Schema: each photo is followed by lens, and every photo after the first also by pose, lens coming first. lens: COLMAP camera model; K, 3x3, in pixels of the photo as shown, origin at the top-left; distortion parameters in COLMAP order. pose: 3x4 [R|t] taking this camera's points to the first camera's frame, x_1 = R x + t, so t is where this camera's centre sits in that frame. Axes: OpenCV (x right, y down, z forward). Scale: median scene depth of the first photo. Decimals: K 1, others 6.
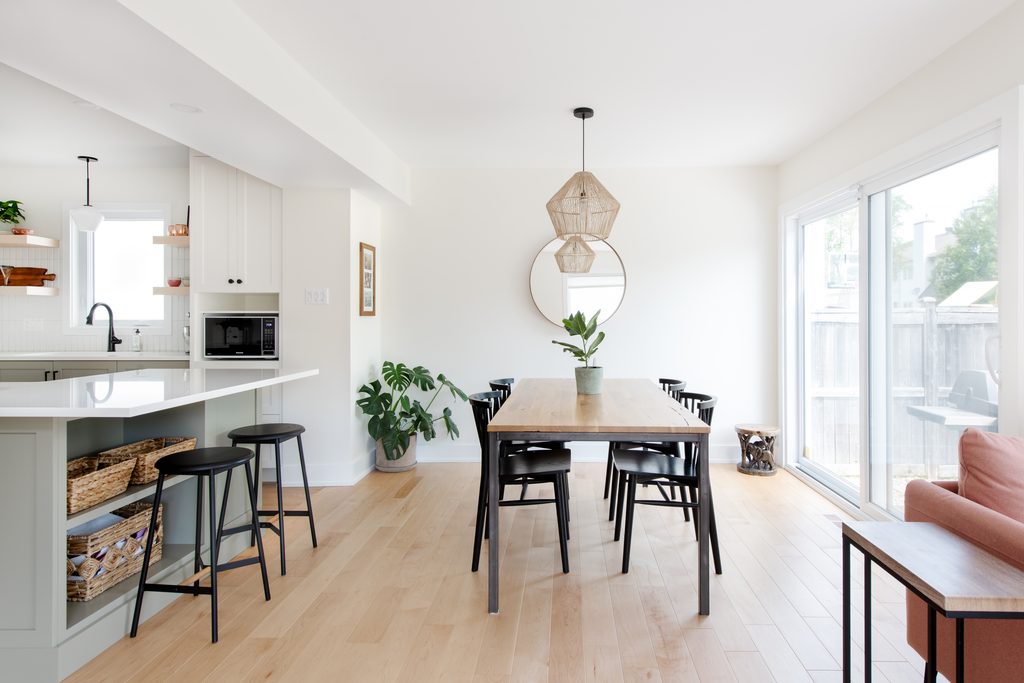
lens RADIAL K [[594.4, 0, 558.5], [0, 594.4, 317.9], [0, 0, 1]] dist [0.011846, -0.008373]
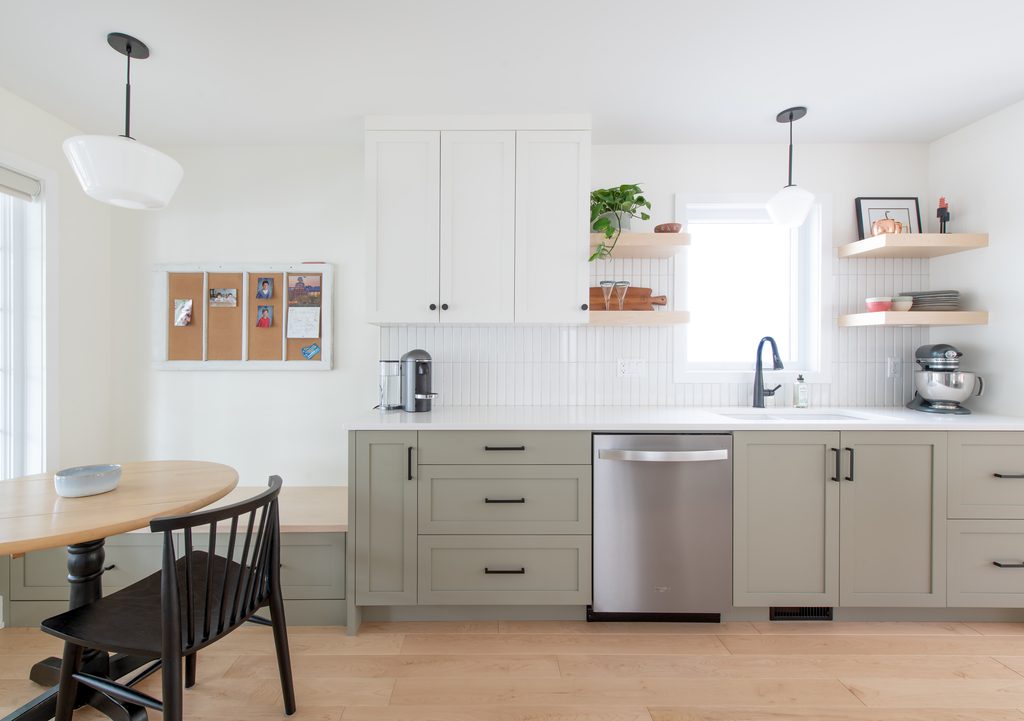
lens RADIAL K [[404.1, 0, 487.0], [0, 404.1, 356.0], [0, 0, 1]] dist [0.001577, -0.001571]
pose [[0.999992, -0.003434, 0.002221, -1.202047], [0.003449, 0.999973, -0.006438, -0.000873], [-0.002198, 0.006445, 0.999977, 0.598686]]
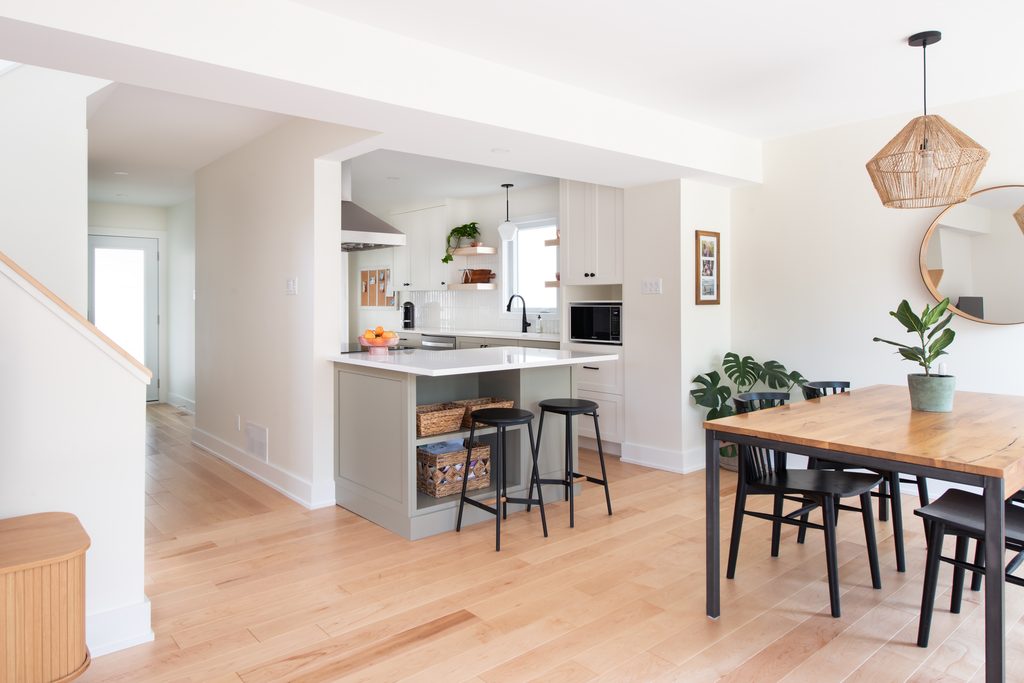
lens RADIAL K [[645.9, 0, 432.4], [0, 645.9, 298.8], [0, 0, 1]] dist [-0.001616, -0.008820]
pose [[0.605555, -0.007372, -0.795770, 0.261968], [0.003146, 0.999971, -0.006869, -0.007831], [0.795798, 0.001656, 0.605561, 0.005204]]
